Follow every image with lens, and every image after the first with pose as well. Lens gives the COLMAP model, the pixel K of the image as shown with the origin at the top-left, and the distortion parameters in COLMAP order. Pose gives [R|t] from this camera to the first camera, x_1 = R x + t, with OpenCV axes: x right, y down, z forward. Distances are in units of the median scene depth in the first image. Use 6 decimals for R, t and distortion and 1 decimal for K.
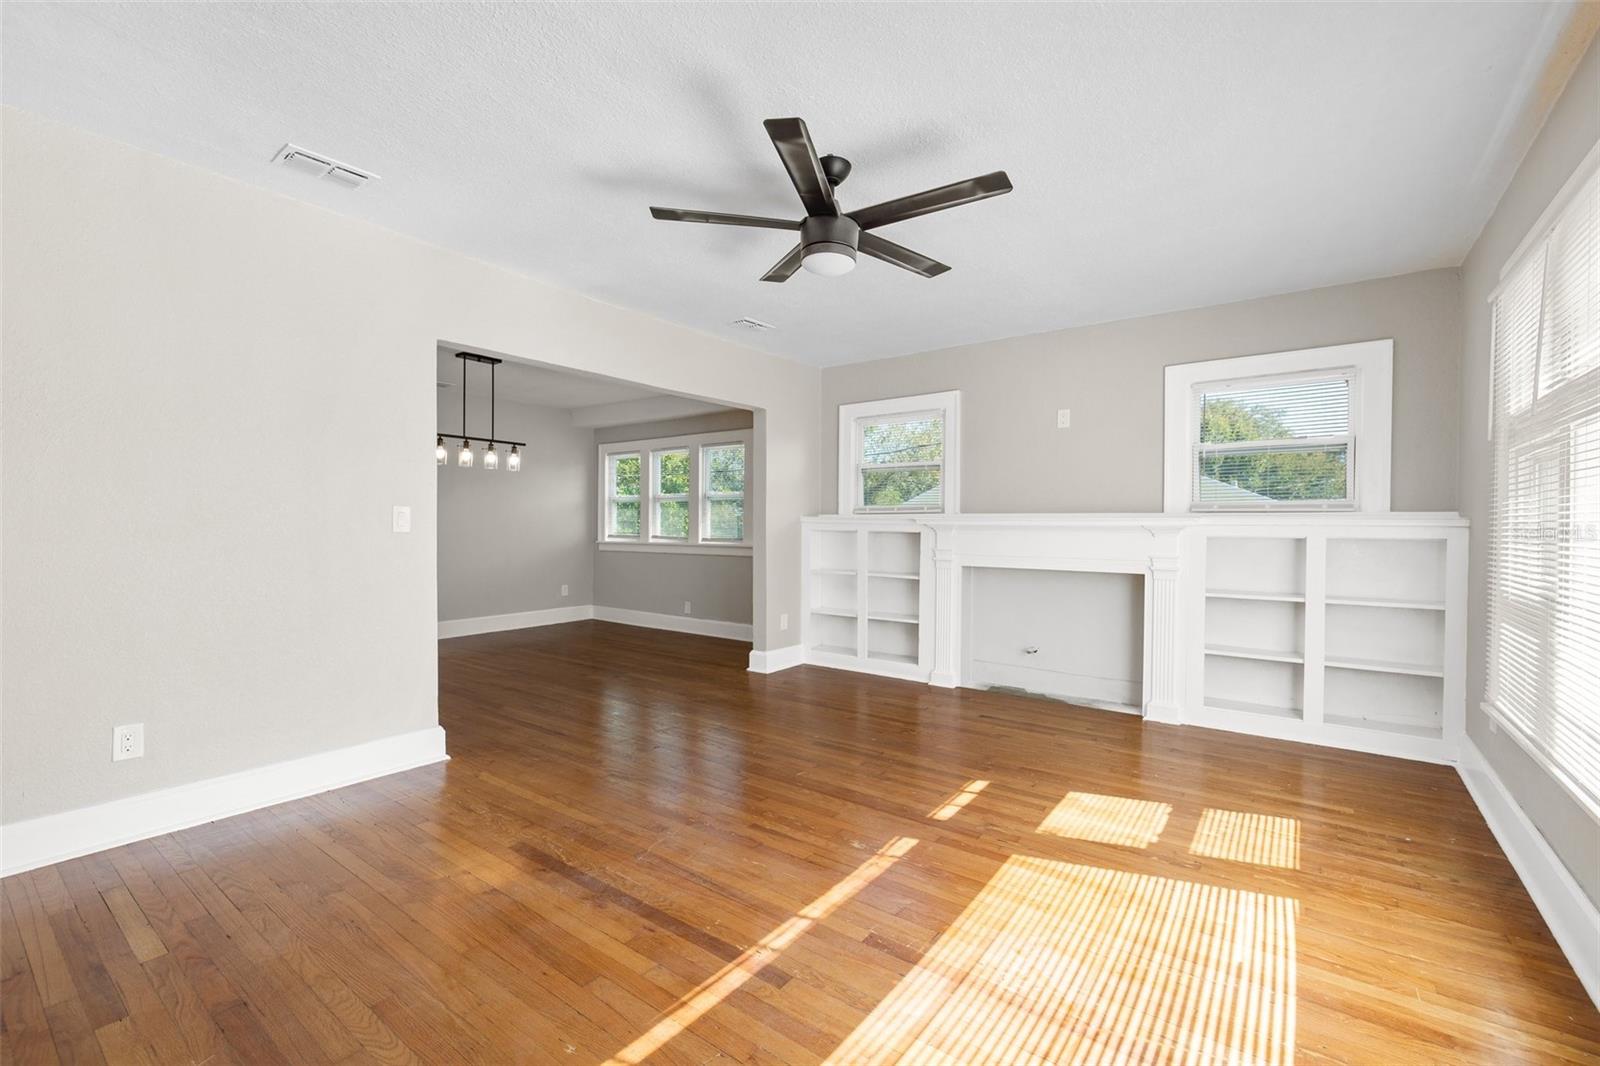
lens RADIAL K [[710.2, 0, 886.4], [0, 710.2, 527.5], [0, 0, 1]] dist [0.002164, -0.000279]
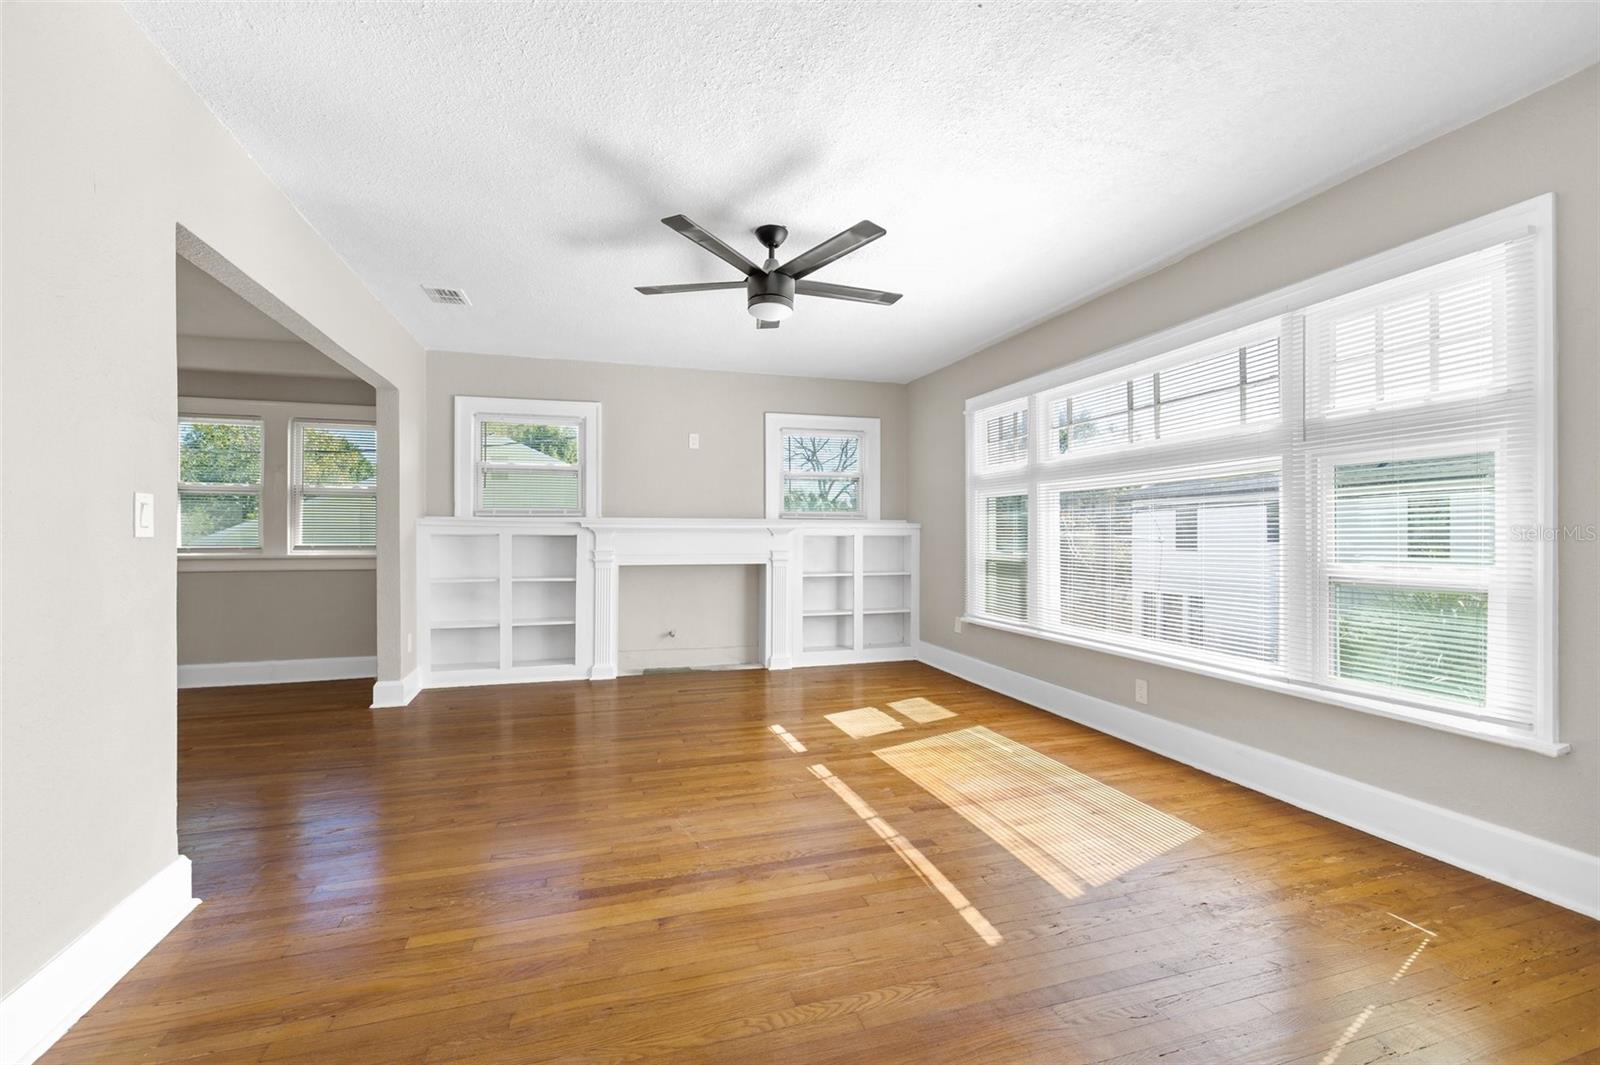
lens RADIAL K [[675.7, 0, 797.2], [0, 675.7, 527.8], [0, 0, 1]] dist [0.001048, -0.000127]
pose [[0.586508, 0.000781, 0.809943, -0.886161], [0.005931, 0.999969, -0.005259, 0.004736], [-0.809922, 0.007888, 0.586485, 0.258742]]
